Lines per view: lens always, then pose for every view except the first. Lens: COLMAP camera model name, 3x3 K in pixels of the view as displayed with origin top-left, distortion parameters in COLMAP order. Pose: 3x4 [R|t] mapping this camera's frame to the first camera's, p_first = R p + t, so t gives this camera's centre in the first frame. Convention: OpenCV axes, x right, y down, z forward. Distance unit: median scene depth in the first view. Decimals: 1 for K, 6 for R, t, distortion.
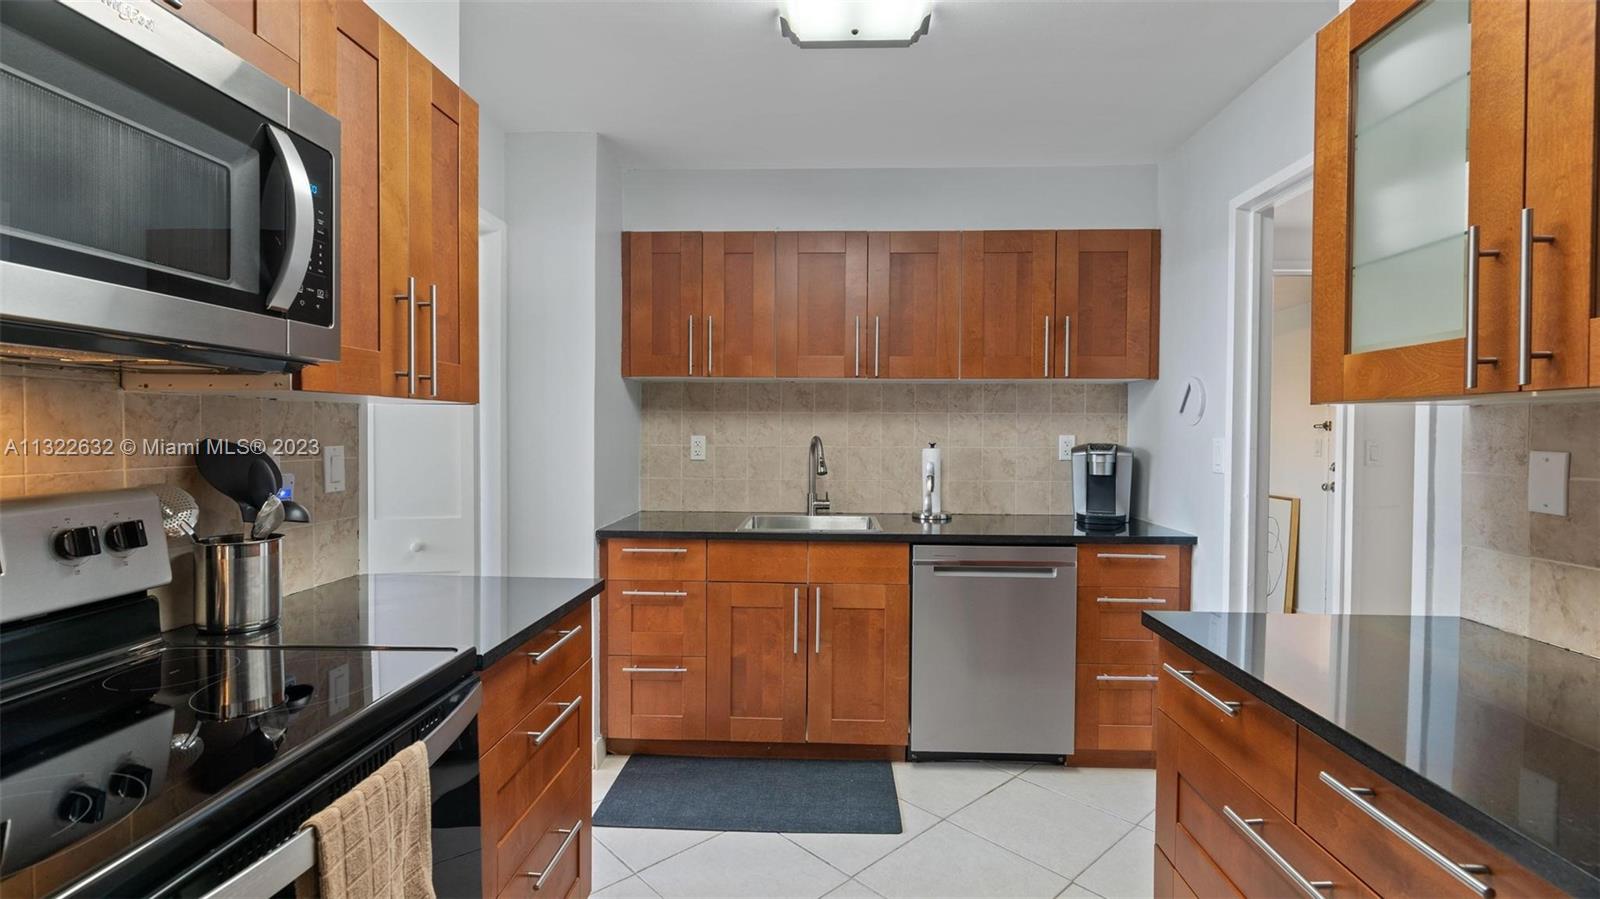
lens RADIAL K [[727.7, 0, 800.0], [0, 727.7, 449.5], [0, 0, 1]] dist [-0.002992, 0.000082]
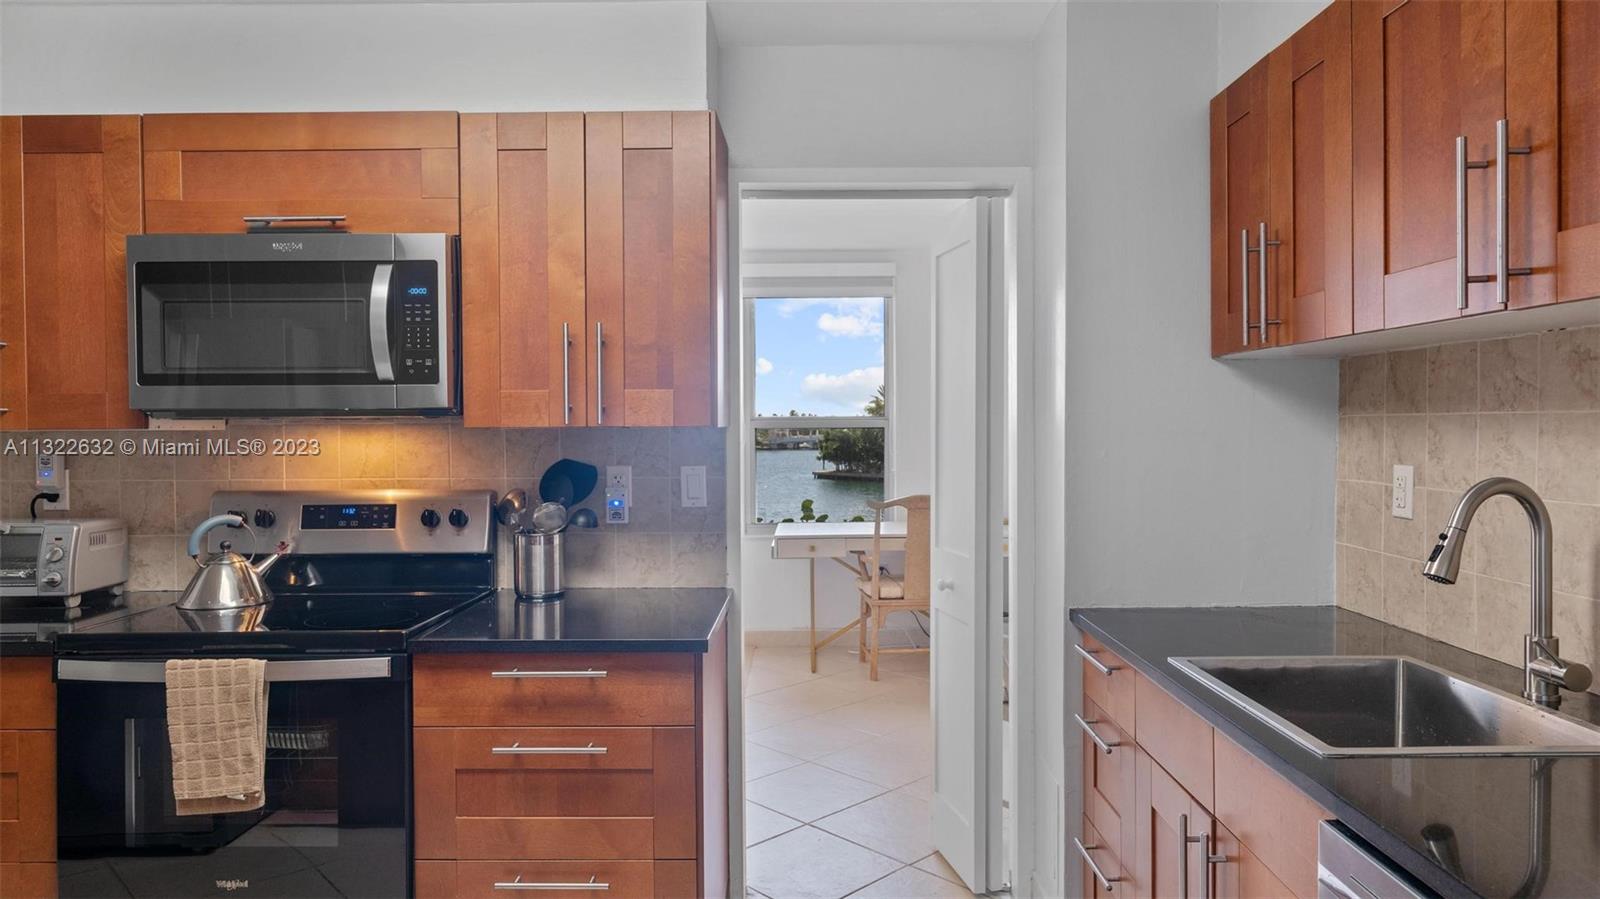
lens RADIAL K [[1007.5, 0, 800.0], [0, 1007.5, 449.5], [0, 0, 1]] dist [-0.006748, -0.002390]
pose [[0.038848, 0.019567, -0.999054, 0.897963], [-0.020048, 0.999622, 0.018799, -0.061594], [0.999044, 0.019299, 0.039226, 1.093853]]
